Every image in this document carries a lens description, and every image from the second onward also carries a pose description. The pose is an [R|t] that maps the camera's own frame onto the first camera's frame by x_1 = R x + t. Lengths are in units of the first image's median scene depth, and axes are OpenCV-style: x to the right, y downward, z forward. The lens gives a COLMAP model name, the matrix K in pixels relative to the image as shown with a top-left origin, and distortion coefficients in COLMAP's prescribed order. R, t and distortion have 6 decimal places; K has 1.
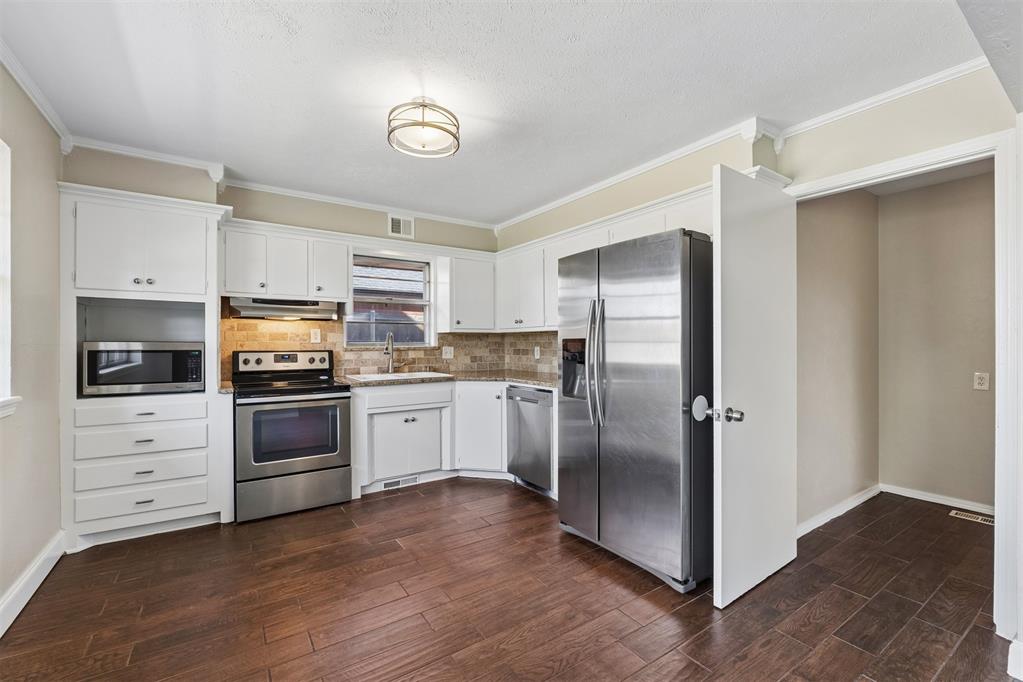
lens RADIAL K [[431.2, 0, 513.3], [0, 431.2, 344.2], [0, 0, 1]] dist [-0.009887, 0.000246]
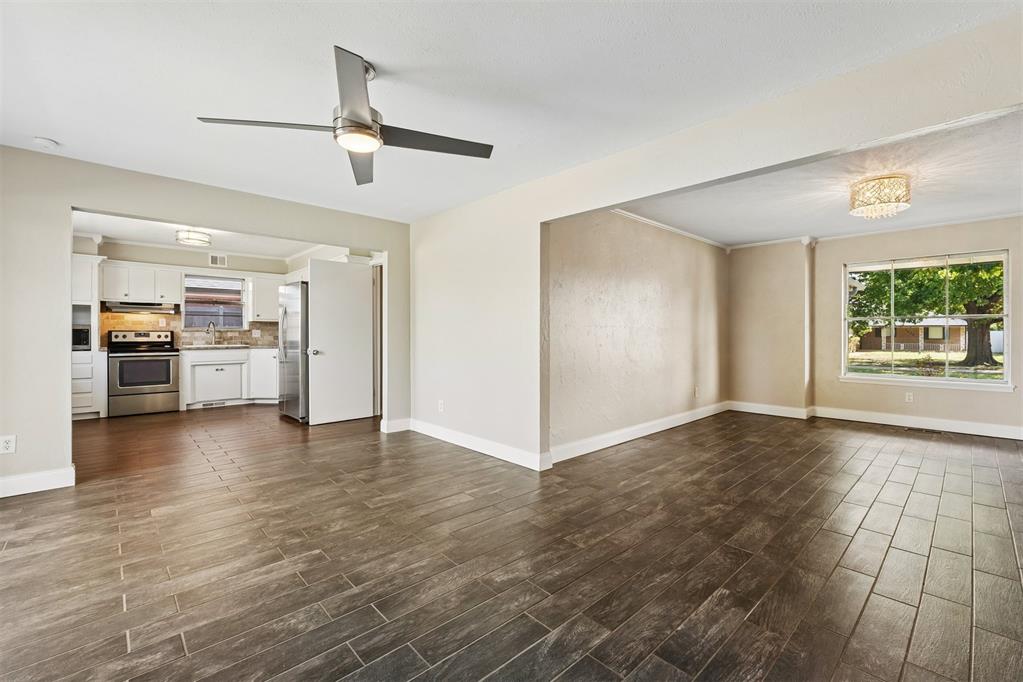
lens RADIAL K [[431.2, 0, 516.2], [0, 431.2, 335.4], [0, 0, 1]] dist [-0.009887, 0.000246]
pose [[0.986319, 0.002695, 0.164828, 0.741795], [-0.003243, 0.999990, 0.003055, 0.025146], [-0.164818, -0.003548, 0.986318, -1.054031]]
